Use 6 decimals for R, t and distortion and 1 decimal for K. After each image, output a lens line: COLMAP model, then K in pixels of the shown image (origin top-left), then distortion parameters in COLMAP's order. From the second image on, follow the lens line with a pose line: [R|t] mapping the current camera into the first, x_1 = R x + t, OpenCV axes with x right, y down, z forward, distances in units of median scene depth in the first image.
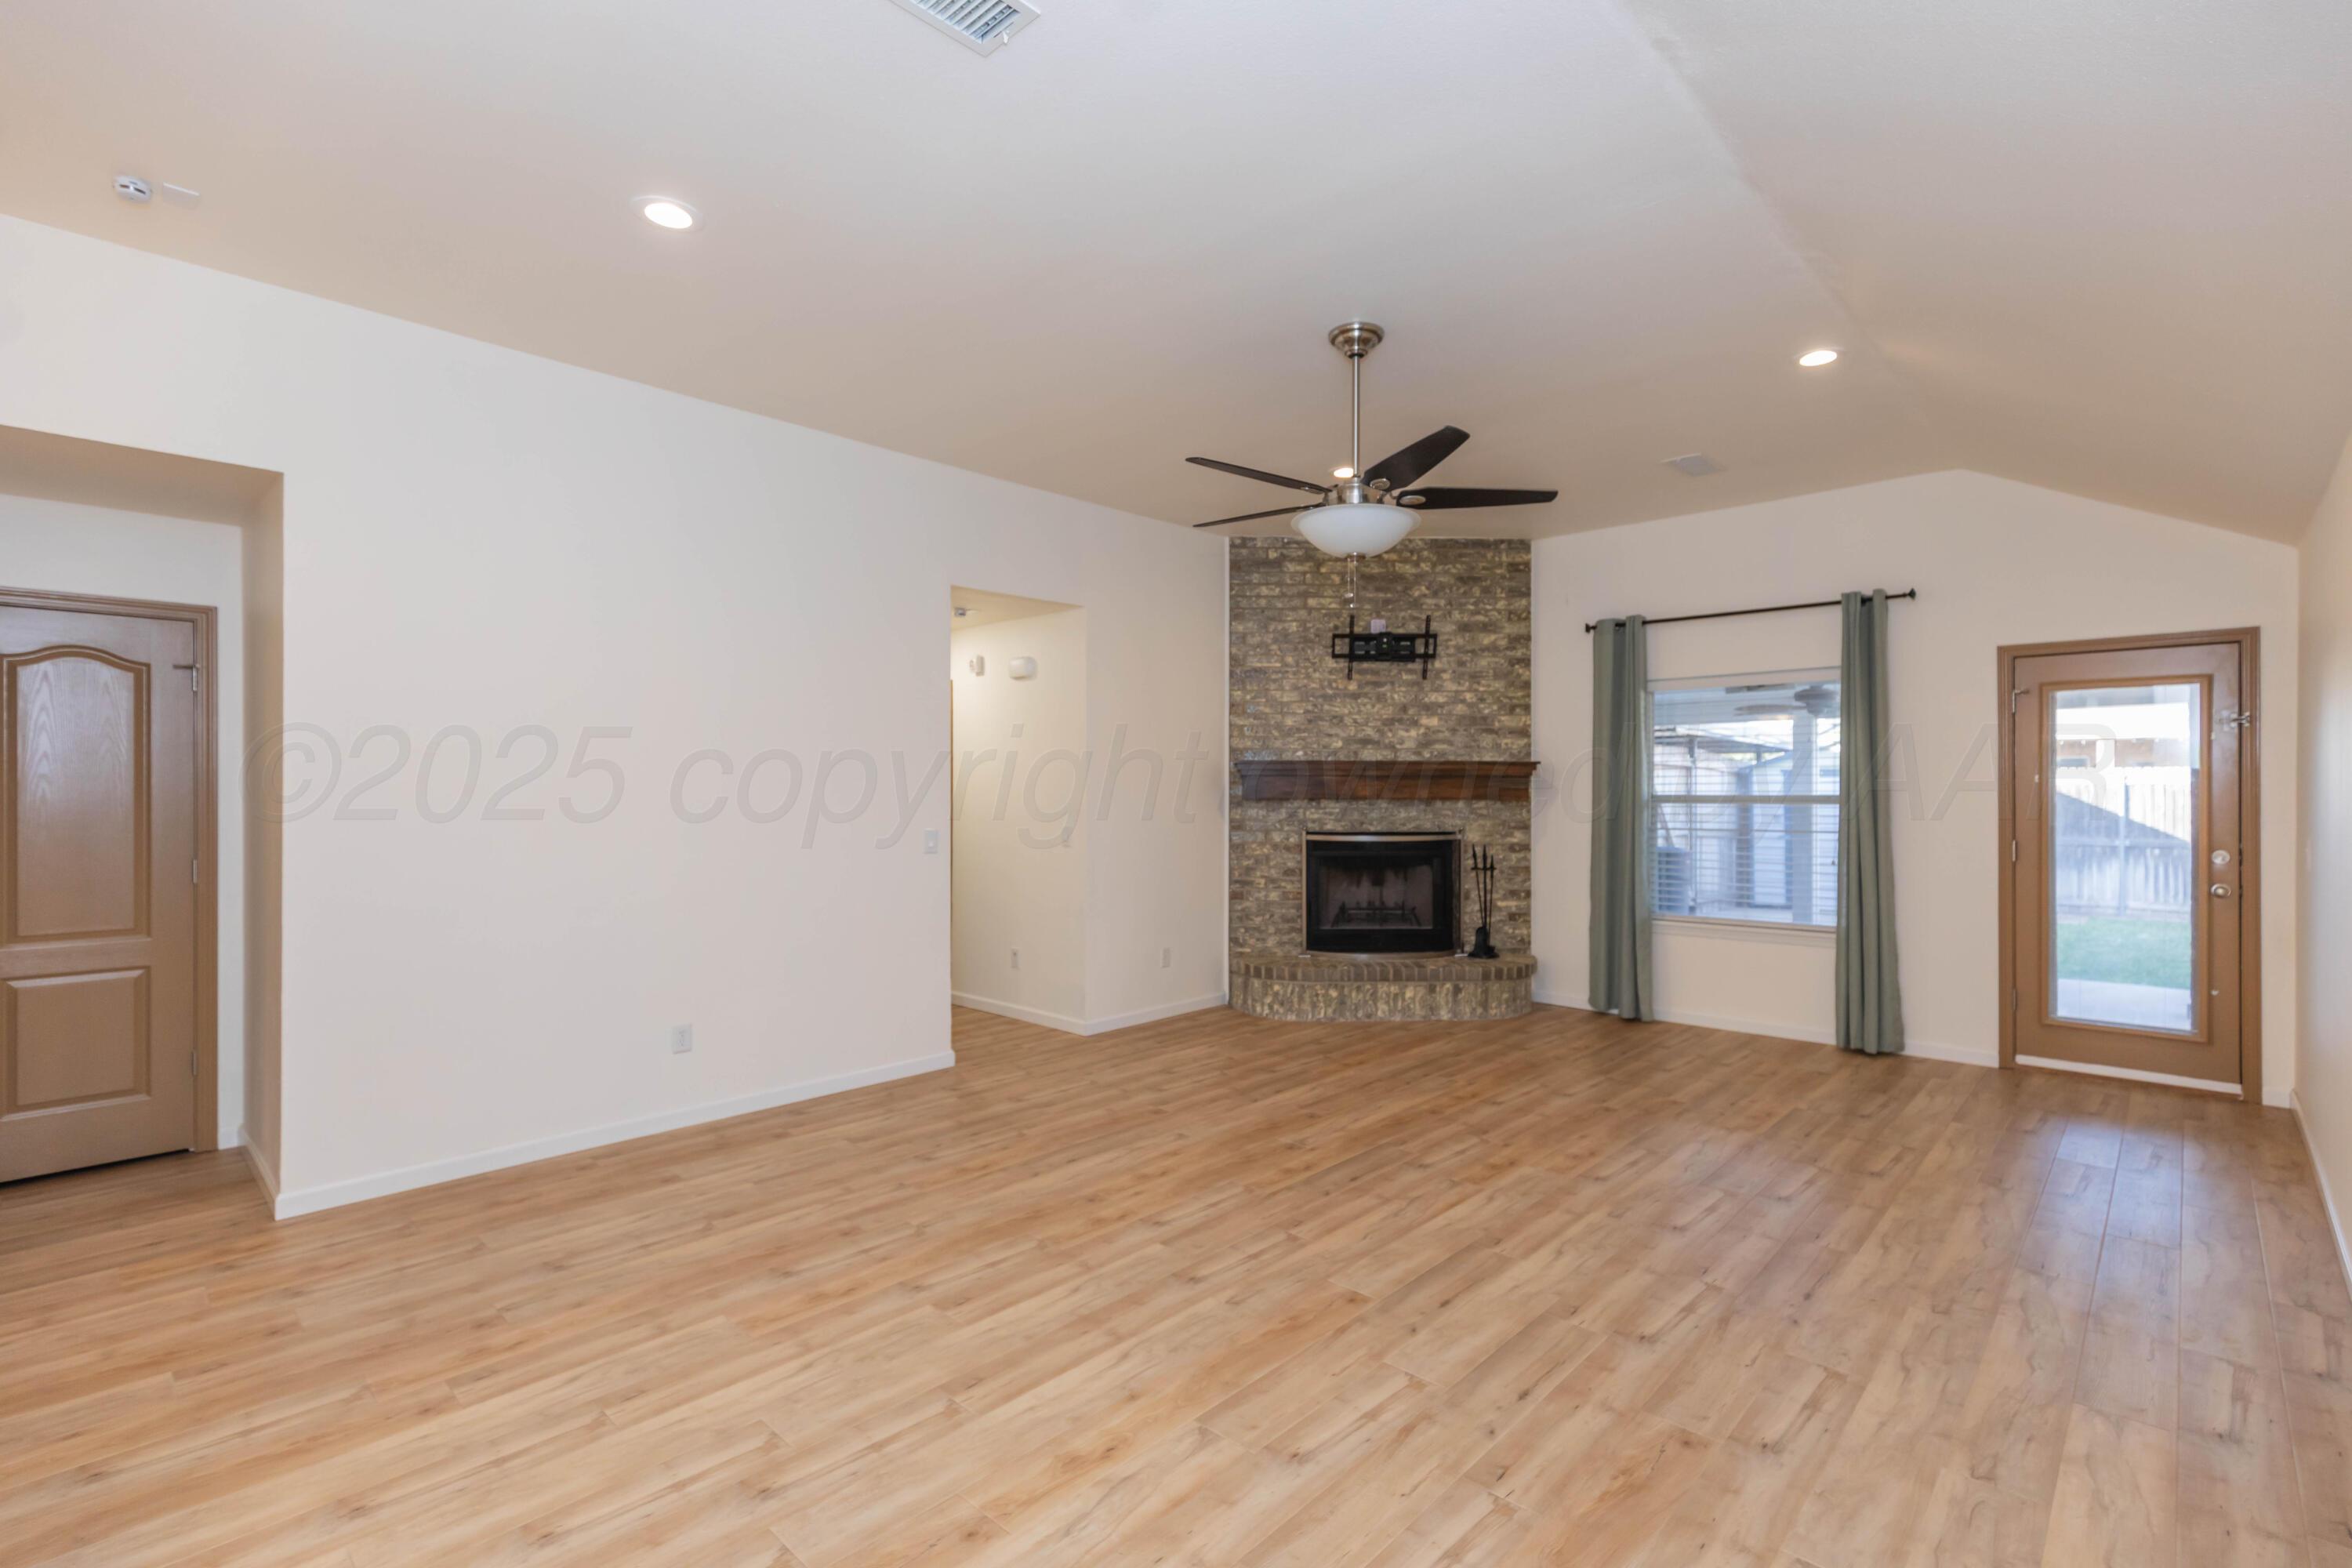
lens RADIAL K [[1075.9, 0, 1216.7], [0, 1075.9, 792.5], [0, 0, 1]] dist [0.005117, -0.000066]
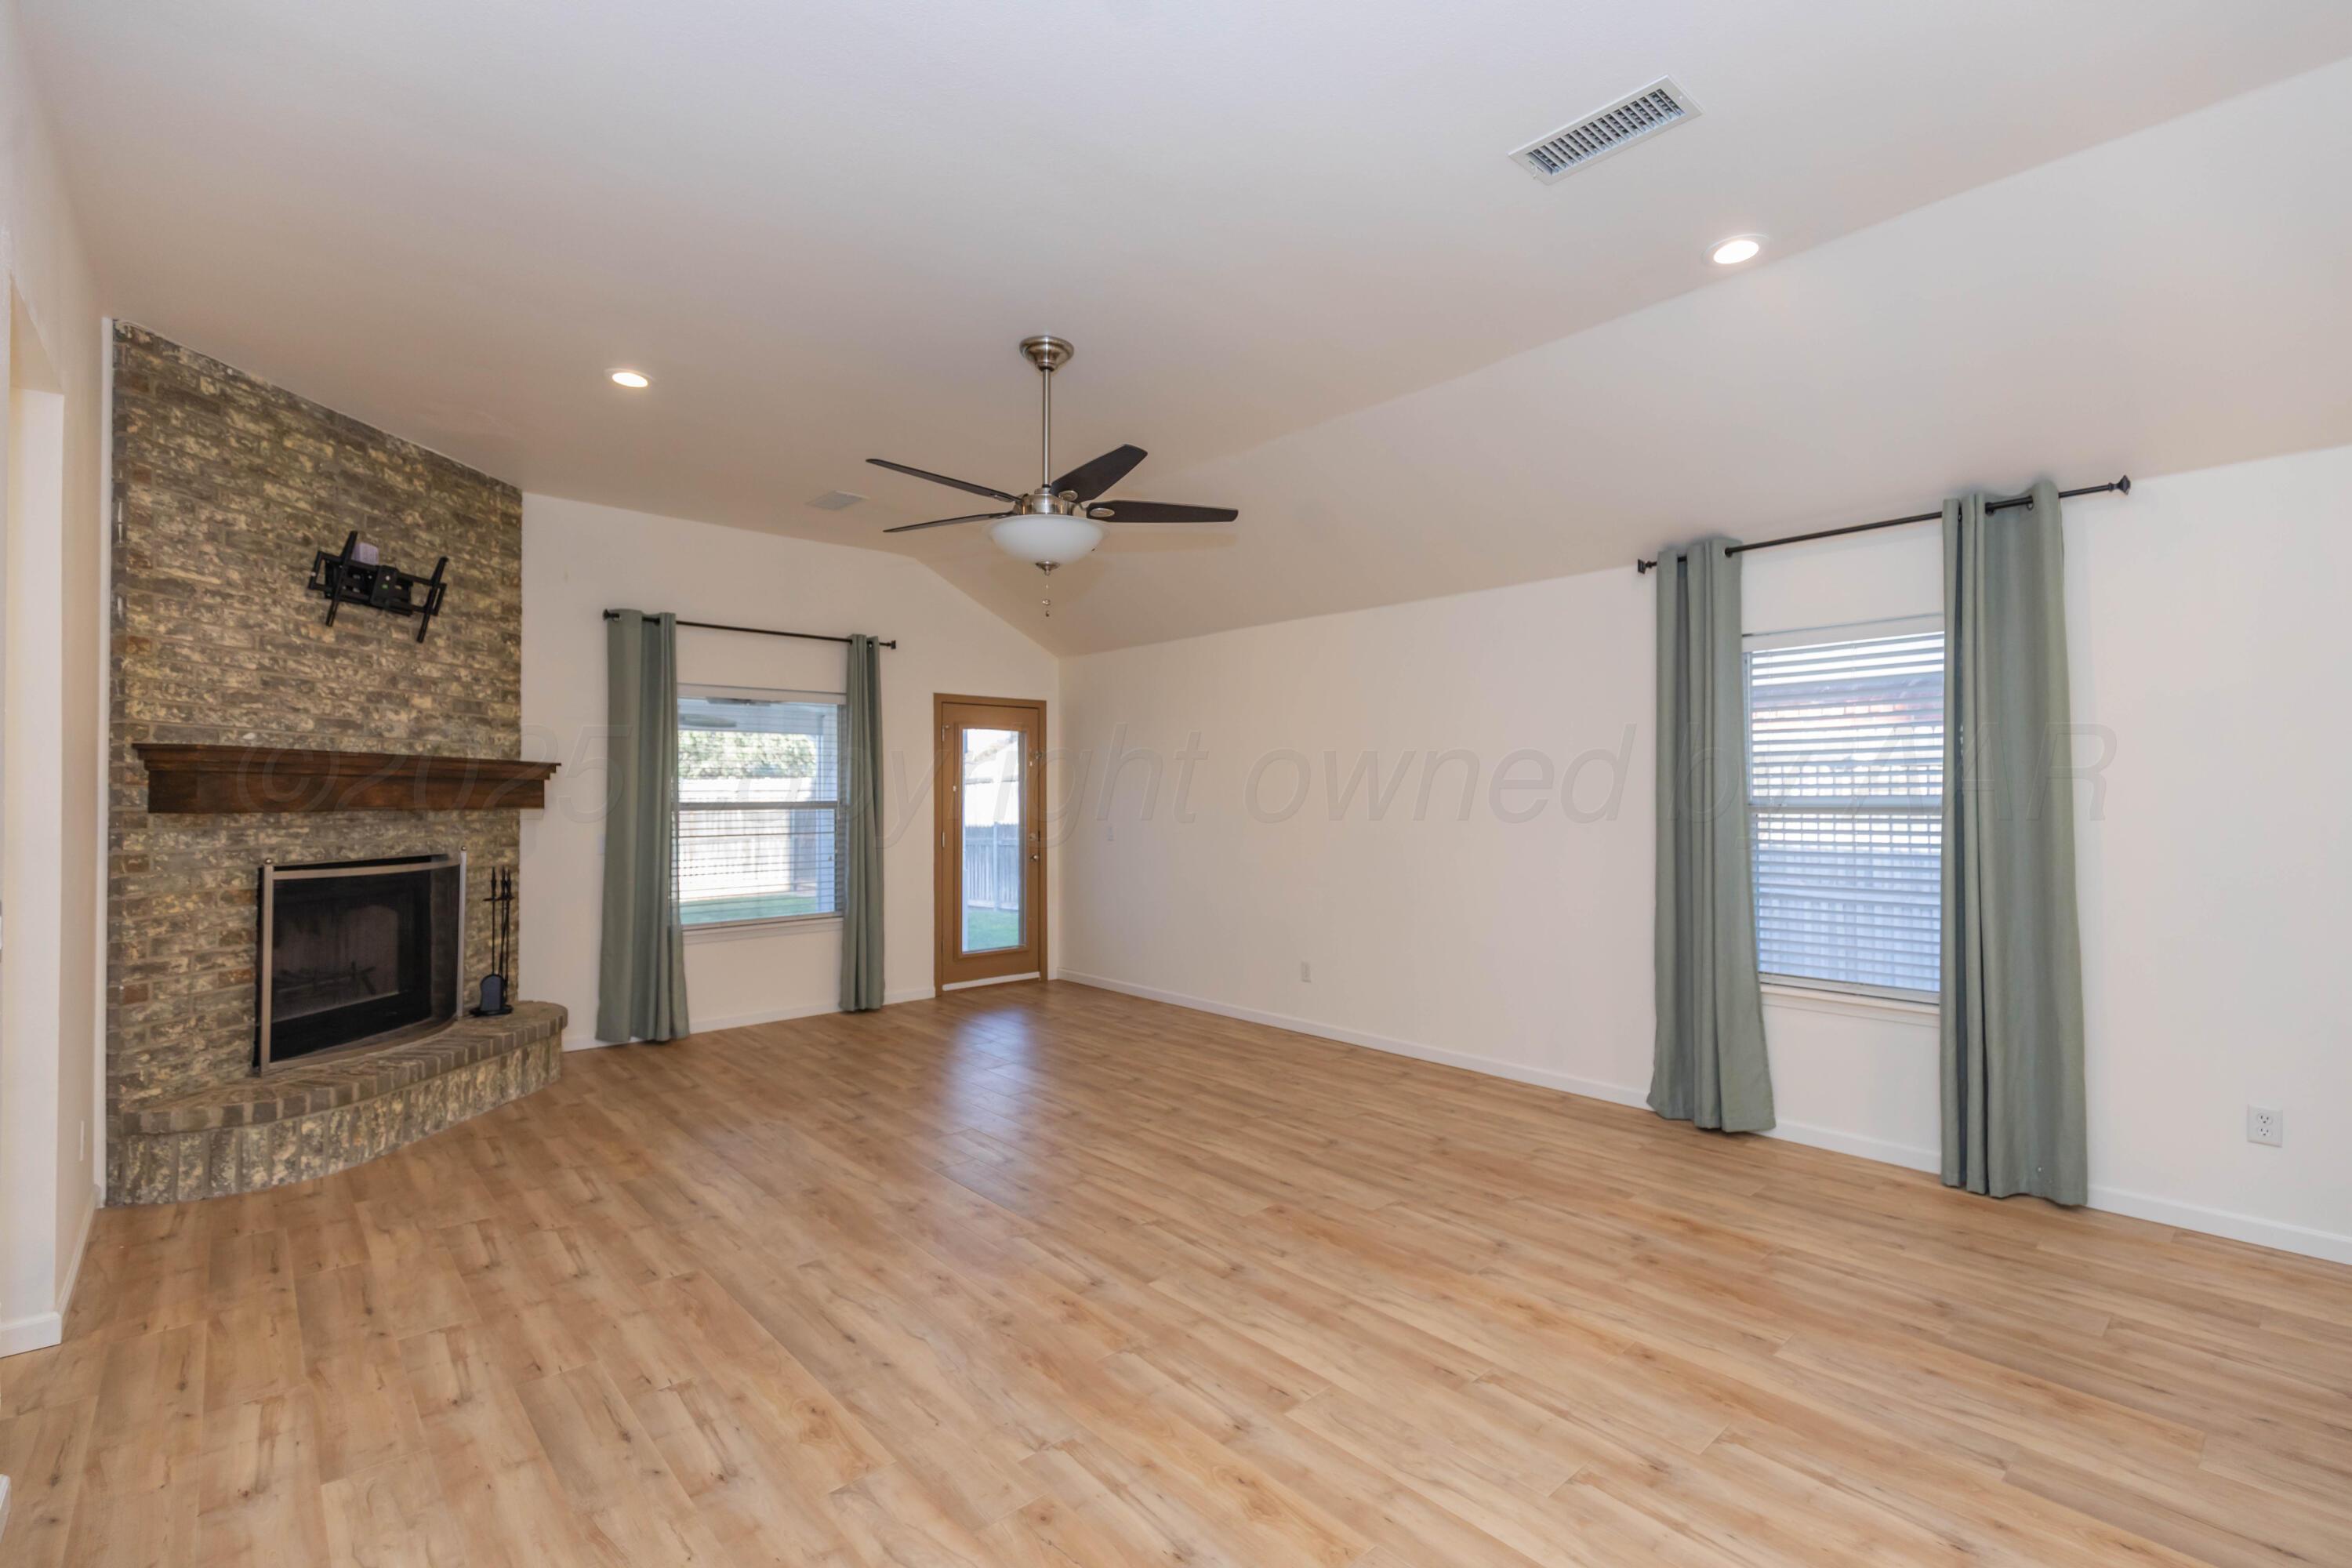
lens RADIAL K [[1057.4, 0, 1202.8], [0, 1057.4, 783.2], [0, 0, 1]] dist [0.002597, 0.000506]
pose [[0.077592, 0.012745, 0.996904, -0.529791], [0.006746, 0.999889, -0.013309, 0.001134], [-0.996962, 0.007758, 0.077497, 0.485615]]
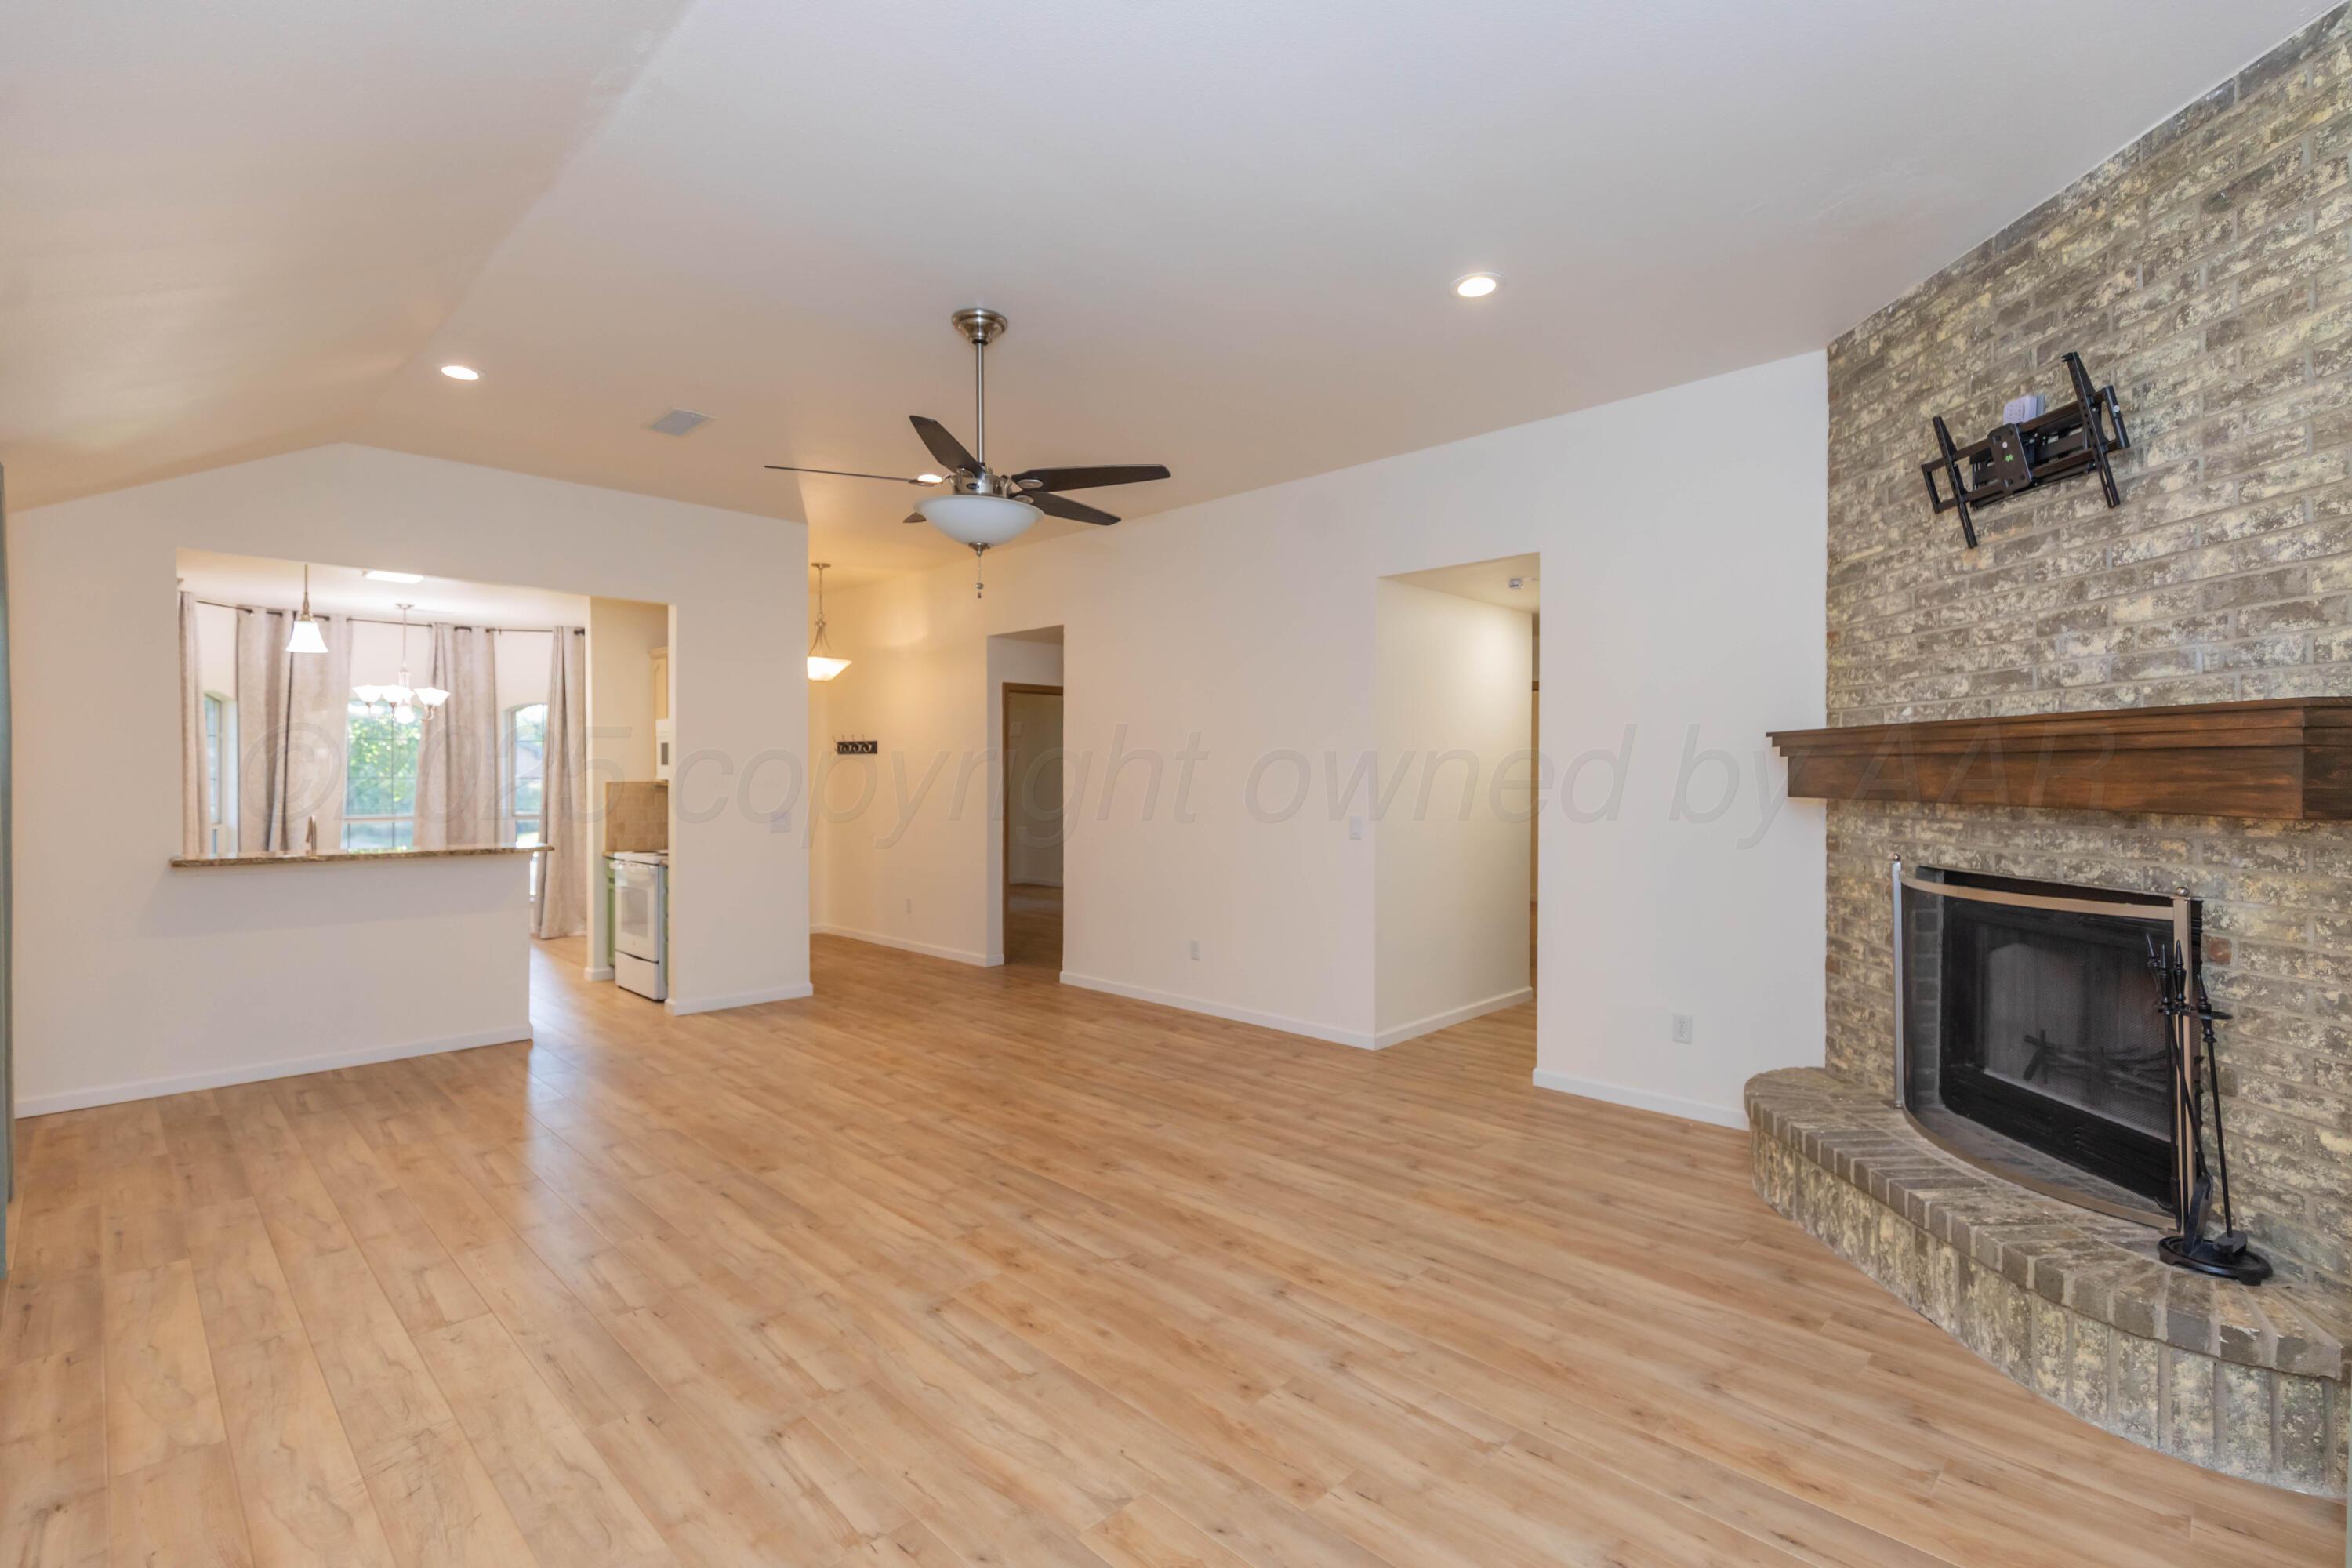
lens RADIAL K [[1068.0, 0, 1164.4], [0, 1068.0, 776.8], [0, 0, 1]] dist [0.002847, 0.000006]
pose [[-0.049628, 0.004049, -0.998760, 0.687055], [-0.004754, 0.999979, 0.004290, -0.006491], [0.998756, 0.004961, -0.049608, 0.760518]]
